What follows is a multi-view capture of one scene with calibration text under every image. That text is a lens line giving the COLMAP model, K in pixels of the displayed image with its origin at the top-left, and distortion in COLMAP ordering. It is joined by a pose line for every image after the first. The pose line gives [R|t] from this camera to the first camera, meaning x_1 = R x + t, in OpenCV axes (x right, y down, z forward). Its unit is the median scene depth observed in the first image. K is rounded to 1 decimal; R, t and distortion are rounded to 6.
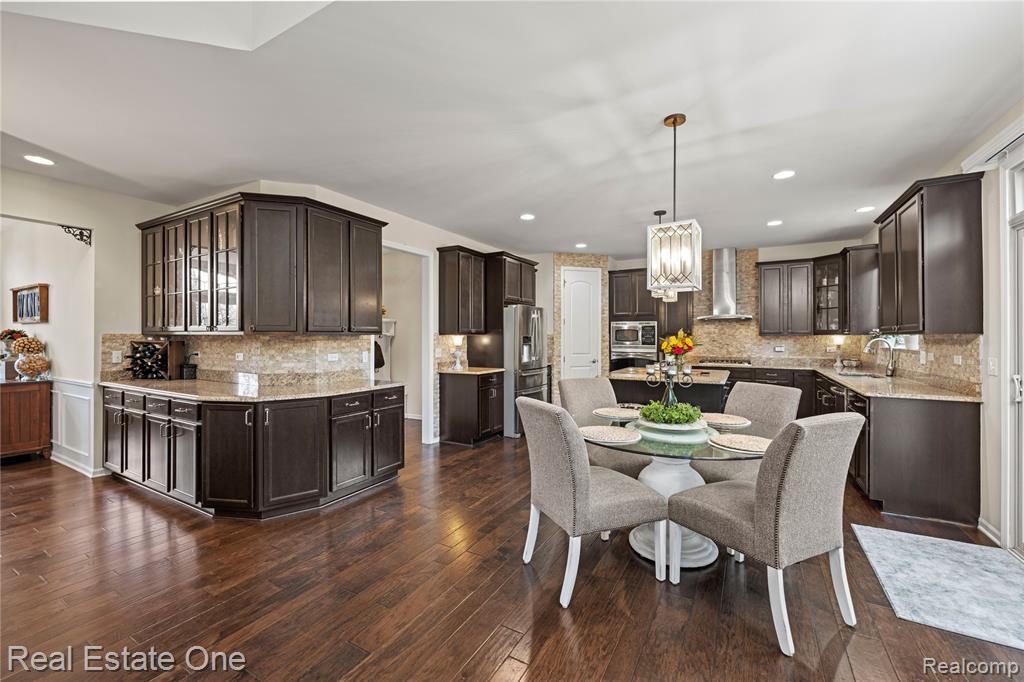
lens RADIAL K [[436.7, 0, 509.6], [0, 436.7, 336.7], [0, 0, 1]] dist [-0.000723, -0.000056]
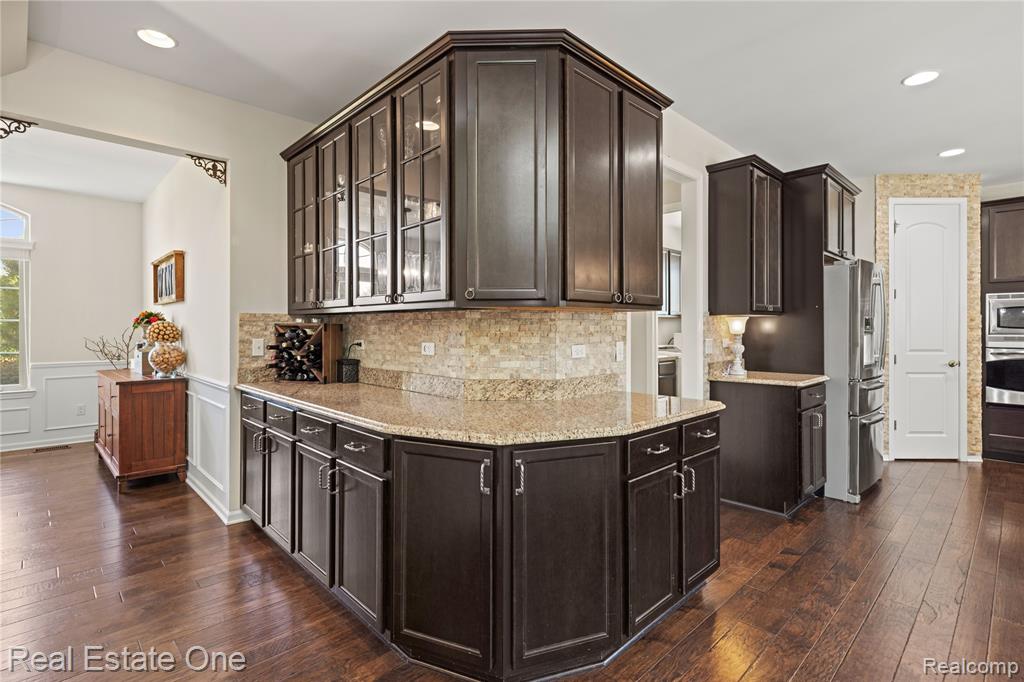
lens RADIAL K [[508.9, 0, 499.2], [0, 508.9, 329.0], [0, 0, 1]] dist [0.009701, -0.003620]
pose [[0.956538, -0.001224, -0.291606, -0.290687], [0.001593, 0.999998, 0.001026, 0.016536], [0.291604, -0.001446, 0.956538, 0.329455]]
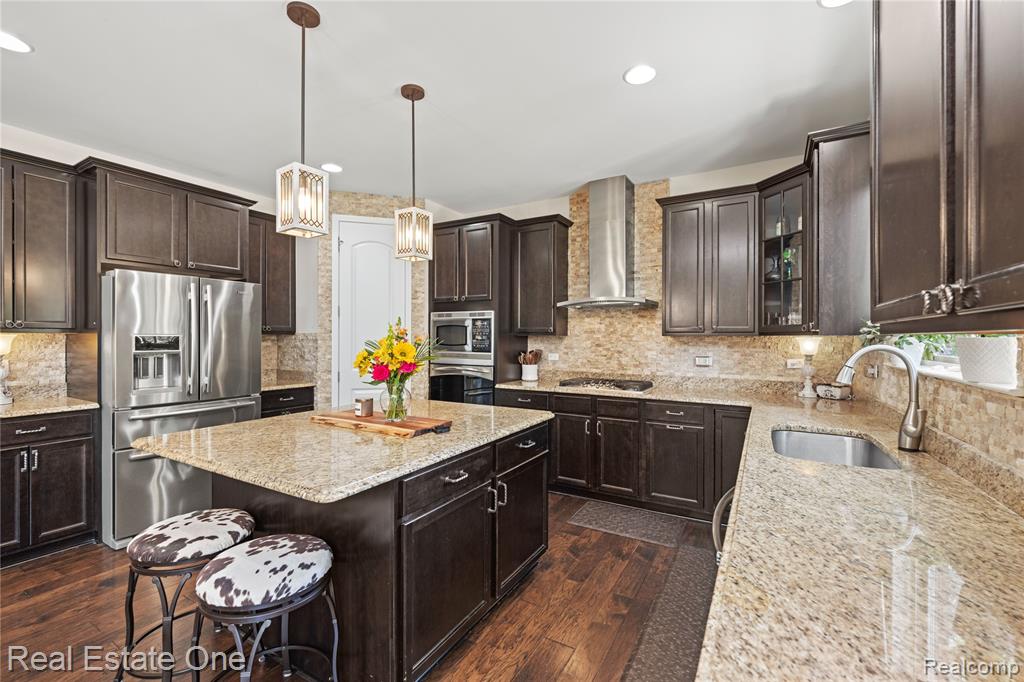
lens RADIAL K [[436.7, 0, 516.0], [0, 436.7, 340.6], [0, 0, 1]] dist [-0.000723, -0.000056]
pose [[0.999839, 0.003444, -0.017625, 0.609479], [-0.003299, 0.999960, 0.008268, -0.001729], [0.017653, -0.008209, 0.999810, 0.699916]]
